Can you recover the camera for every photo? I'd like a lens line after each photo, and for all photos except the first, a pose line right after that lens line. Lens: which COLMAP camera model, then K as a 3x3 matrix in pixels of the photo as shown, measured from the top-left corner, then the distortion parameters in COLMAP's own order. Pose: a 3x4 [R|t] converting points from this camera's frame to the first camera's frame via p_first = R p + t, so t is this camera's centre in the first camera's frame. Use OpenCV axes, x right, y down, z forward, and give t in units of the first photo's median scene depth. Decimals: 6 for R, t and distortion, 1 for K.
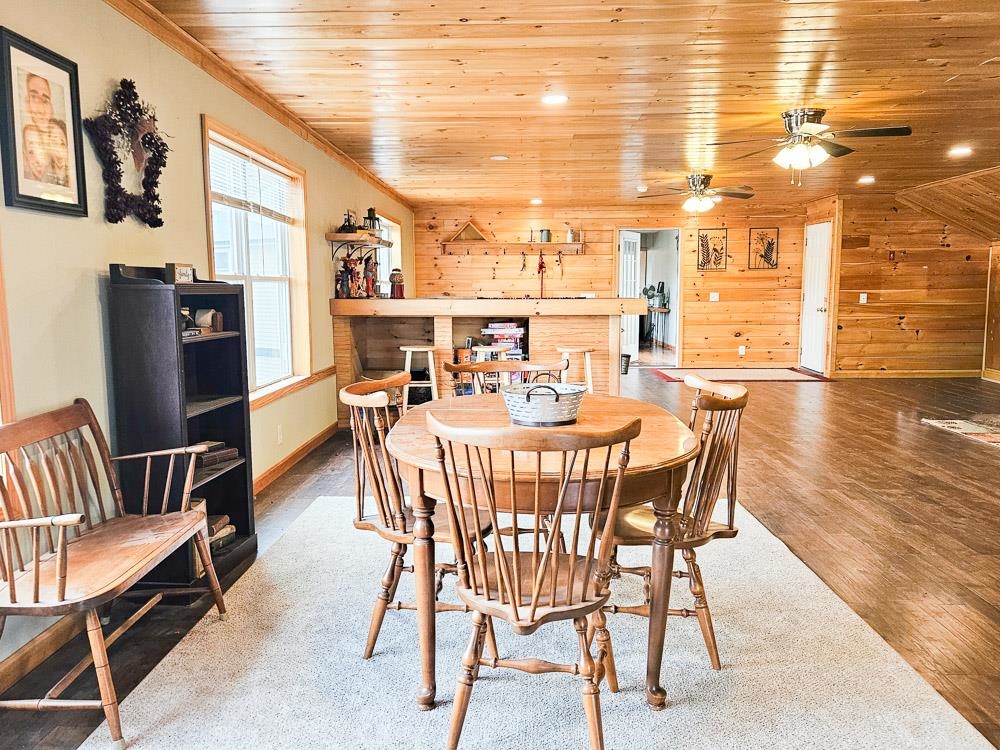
lens RADIAL K [[794.1, 0, 500.0], [0, 794.1, 375.0], [0, 0, 1]] dist [0.078234, -0.106856]
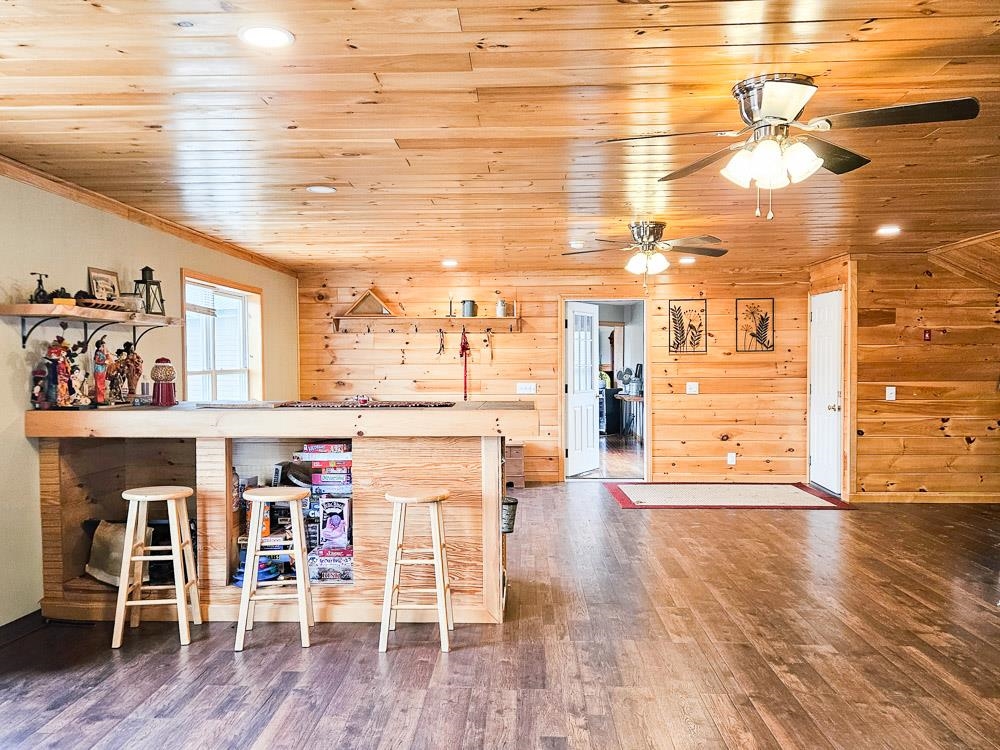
lens RADIAL K [[829.5, 0, 500.0], [0, 829.5, 375.0], [0, 0, 1]] dist [0.088204, -0.118633]
pose [[0.999971, -0.000448, -0.007599, 0.100187], [-0.000261, 0.995664, -0.093022, -0.039764], [0.007608, 0.093021, 0.995635, 0.228984]]
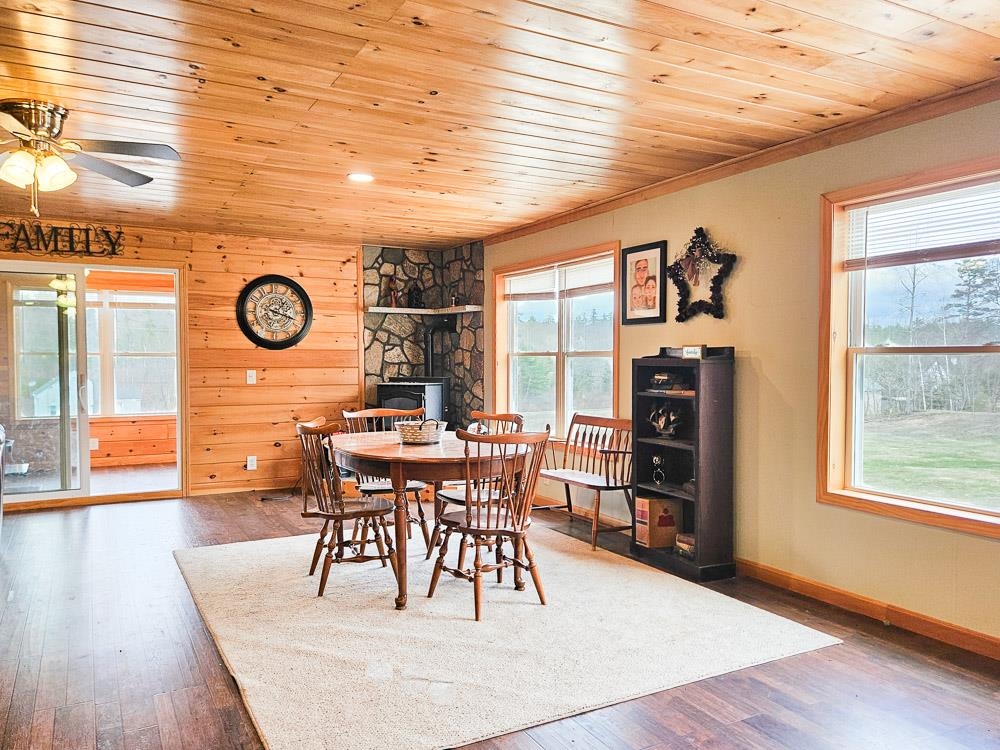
lens RADIAL K [[739.9, 0, 488.0], [0, 739.9, 373.8], [0, 0, 1]] dist [0.075728, -0.072796]
pose [[-0.870085, 0.014680, -0.492683, 0.174401], [-0.051866, 0.991281, 0.121131, -0.070345], [0.490166, 0.130948, -0.861737, 0.602739]]
